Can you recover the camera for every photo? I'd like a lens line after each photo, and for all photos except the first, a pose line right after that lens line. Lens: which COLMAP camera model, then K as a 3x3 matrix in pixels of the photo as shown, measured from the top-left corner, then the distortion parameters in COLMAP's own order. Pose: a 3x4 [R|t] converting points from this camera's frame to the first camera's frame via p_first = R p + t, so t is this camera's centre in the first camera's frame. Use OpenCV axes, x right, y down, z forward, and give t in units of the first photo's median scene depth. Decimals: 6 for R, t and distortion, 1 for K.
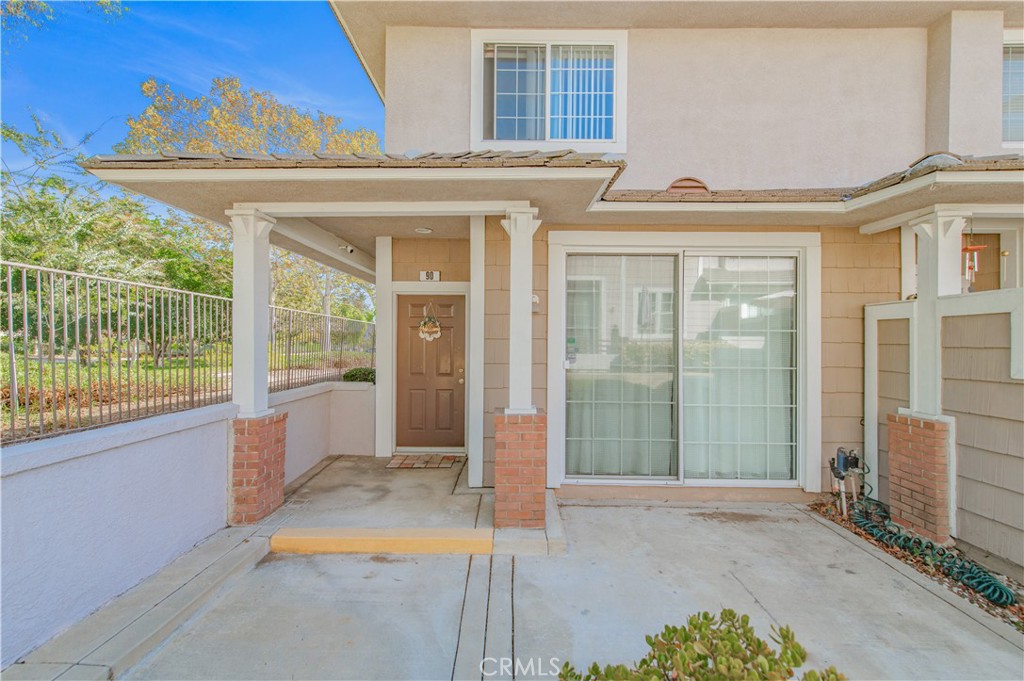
lens RADIAL K [[408.2, 0, 520.8], [0, 408.2, 337.4], [0, 0, 1]] dist [0.009634, -0.002165]
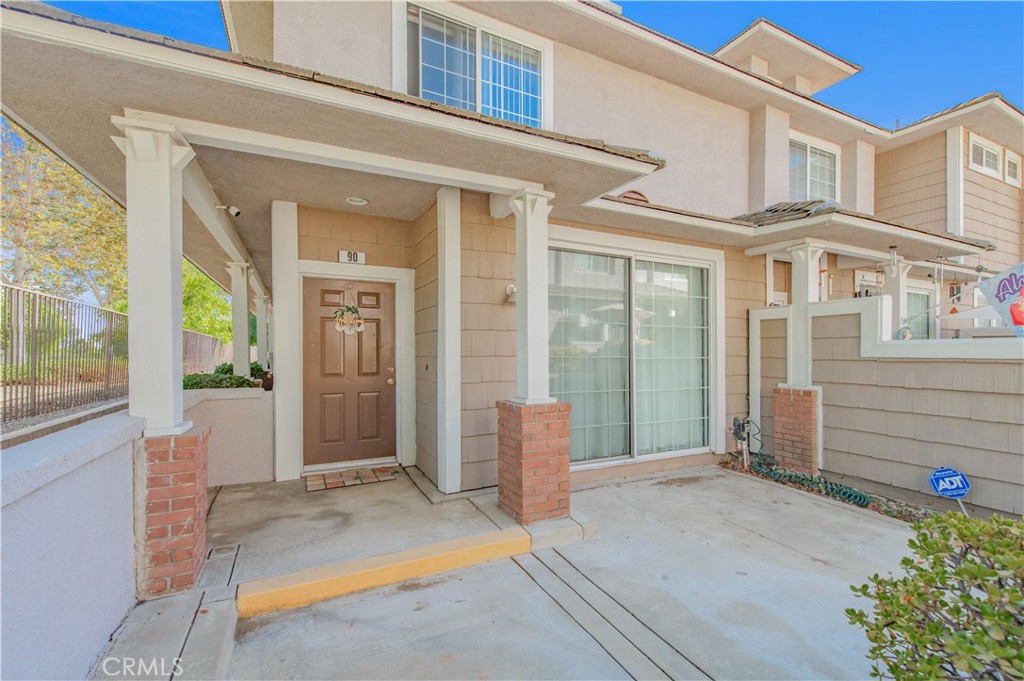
lens RADIAL K [[408.2, 0, 515.1], [0, 408.2, 349.4], [0, 0, 1]] dist [0.009634, -0.002165]
pose [[0.898507, 0.001063, 0.438957, -0.421992], [-0.003886, 0.999977, 0.005533, 0.047455], [-0.438941, -0.006677, 0.898491, 0.139822]]
